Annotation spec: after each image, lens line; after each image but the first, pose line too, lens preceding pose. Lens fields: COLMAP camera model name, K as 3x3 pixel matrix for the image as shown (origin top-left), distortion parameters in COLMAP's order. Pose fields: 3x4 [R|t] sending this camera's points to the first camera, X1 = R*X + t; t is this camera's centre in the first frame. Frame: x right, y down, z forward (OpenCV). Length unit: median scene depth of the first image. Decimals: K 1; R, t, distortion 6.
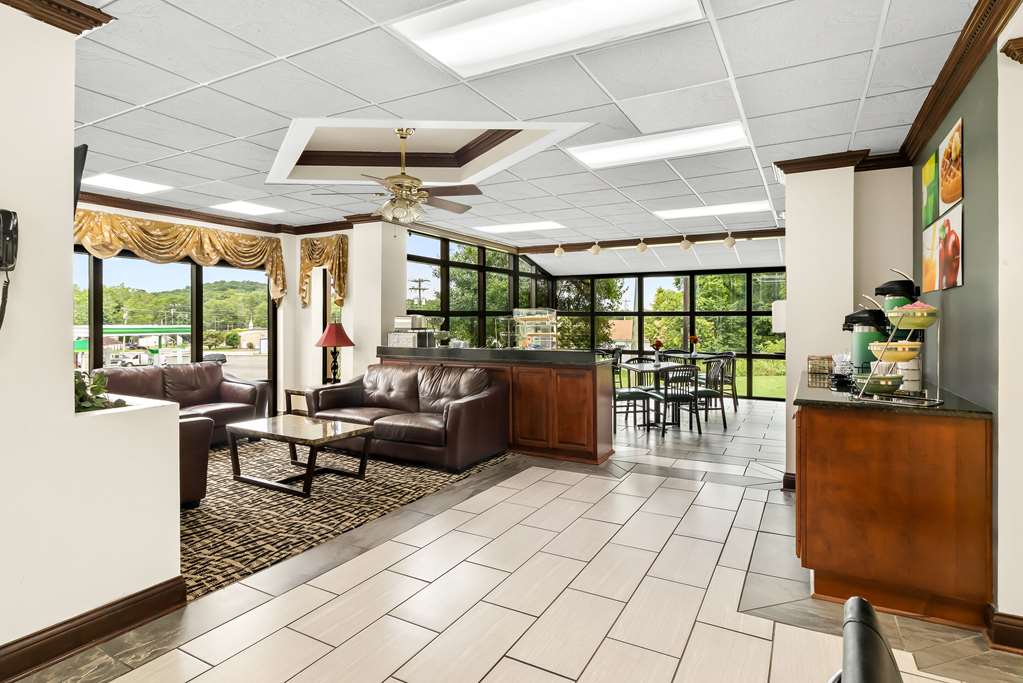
lens RADIAL K [[525.8, 0, 543.0], [0, 525.8, 319.7], [0, 0, 1]] dist [0.000178, -0.000158]
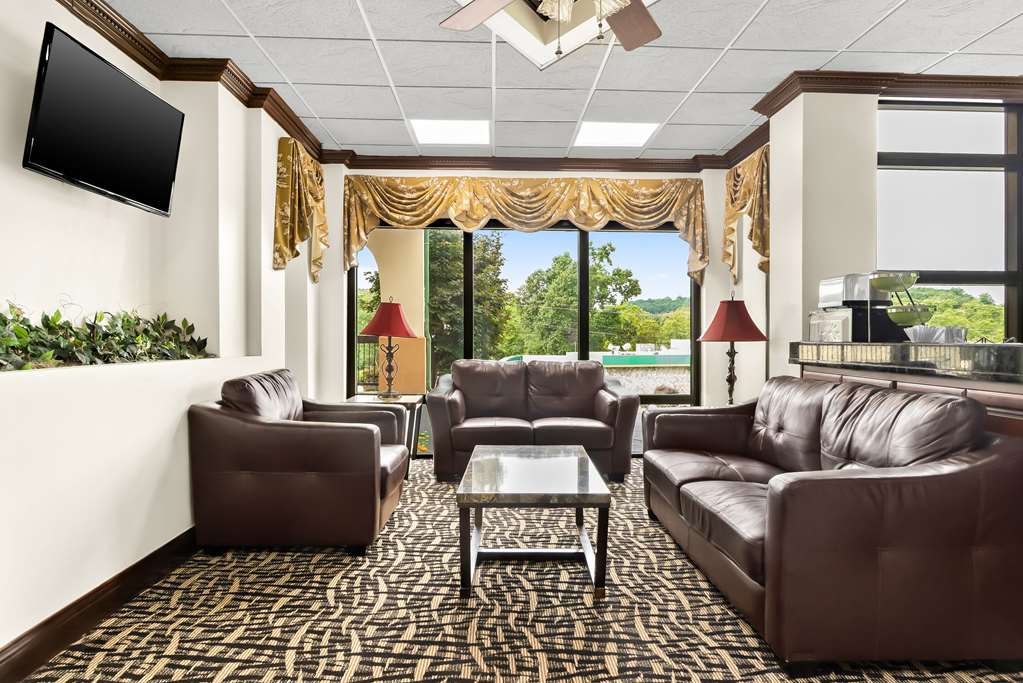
lens RADIAL K [[653.1, 0, 511.5], [0, 653.1, 341.5], [0, 0, 1]] dist [0.001152, -0.000360]
pose [[0.491897, -0.001897, -0.870651, 0.104741], [0.001320, 0.999998, -0.001433, 0.058137], [0.870652, -0.000444, 0.491899, 0.512676]]
